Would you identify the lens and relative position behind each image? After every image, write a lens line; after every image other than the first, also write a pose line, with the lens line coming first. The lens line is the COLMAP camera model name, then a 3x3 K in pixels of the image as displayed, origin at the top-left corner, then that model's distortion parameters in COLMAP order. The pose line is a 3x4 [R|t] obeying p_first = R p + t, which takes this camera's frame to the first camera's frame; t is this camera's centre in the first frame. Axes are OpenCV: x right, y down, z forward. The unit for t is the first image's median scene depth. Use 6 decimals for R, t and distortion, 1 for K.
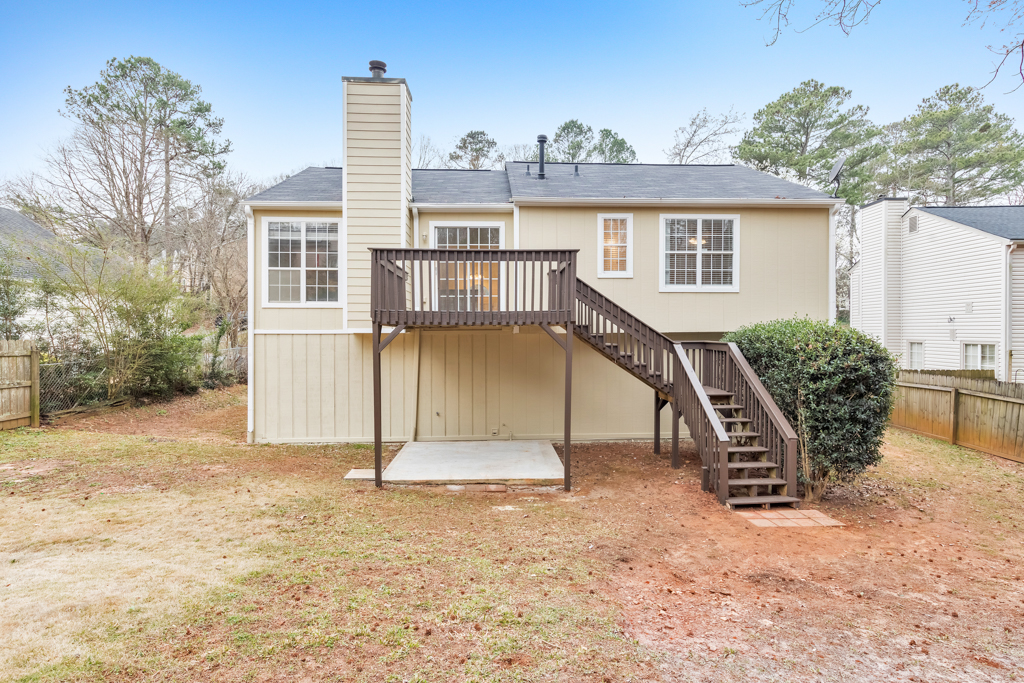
lens RADIAL K [[501.6, 0, 512.5], [0, 501.6, 333.3], [0, 0, 1]] dist [0.003175, 0.000396]
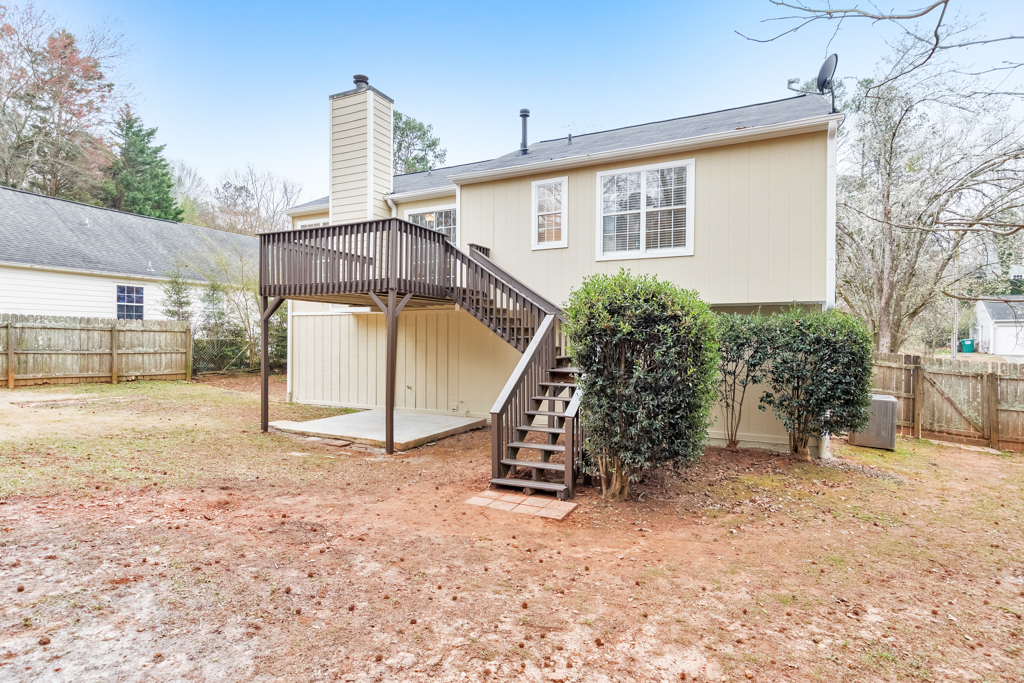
lens RADIAL K [[508.0, 0, 512.0], [0, 508.0, 341.5], [0, 0, 1]] dist [0.003570, -0.000131]
pose [[0.878988, 0.010591, -0.476727, 0.576562], [-0.008532, 0.999943, 0.006485, 0.052961], [0.476768, -0.001632, 0.879028, 0.142302]]
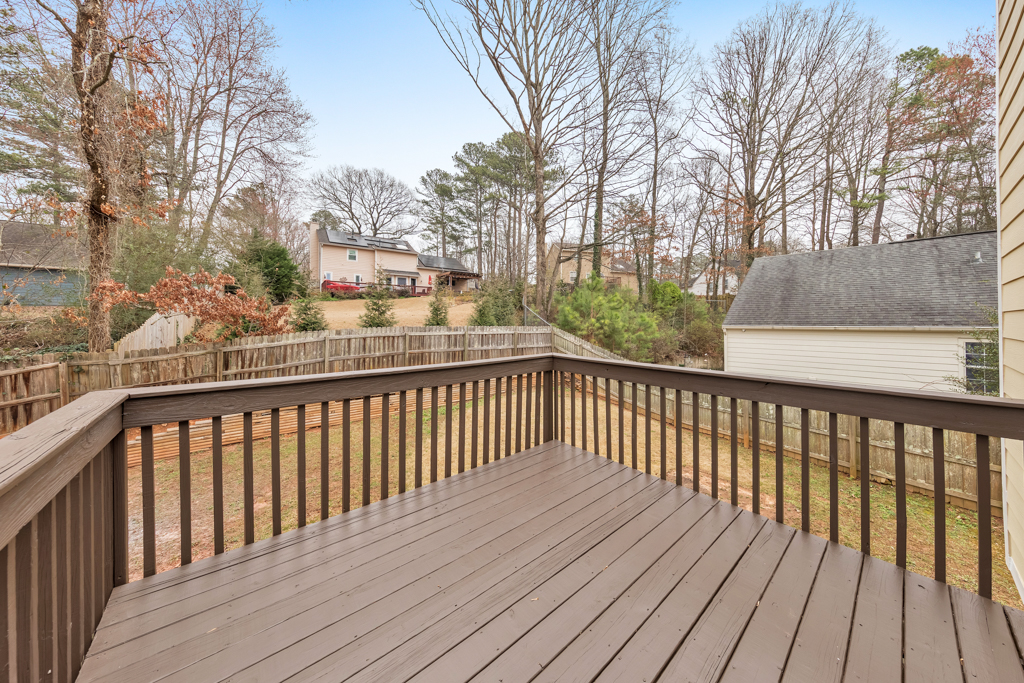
lens RADIAL K [[333.9, 0, 514.0], [0, 333.9, 314.0], [0, 0, 1]] dist [0.002364, -0.000009]
pose [[-0.789429, -0.018088, -0.613576, 0.055020], [-0.001939, 0.999634, -0.026974, -0.144183], [0.613839, -0.020104, -0.789175, 0.924608]]
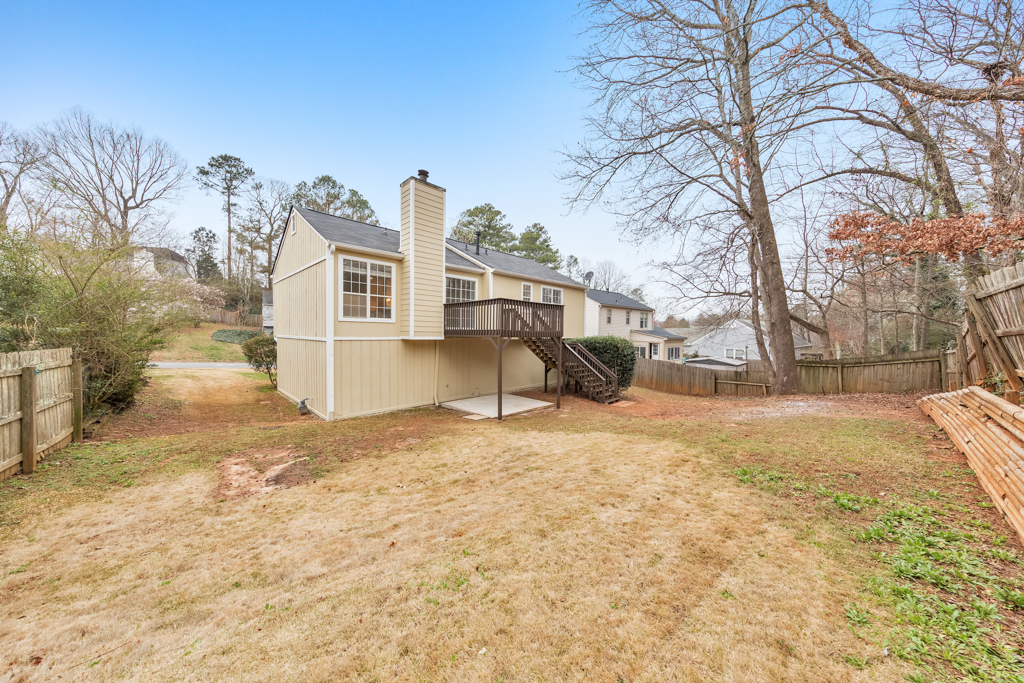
lens RADIAL K [[324.1, 0, 514.8], [0, 324.1, 340.1], [0, 0, 1]] dist [0.001221, -0.000018]
pose [[0.733469, -0.005574, 0.679700, -0.744071], [-0.010878, 0.999742, 0.019938, -0.022088], [-0.679636, -0.022018, 0.733219, 0.027256]]
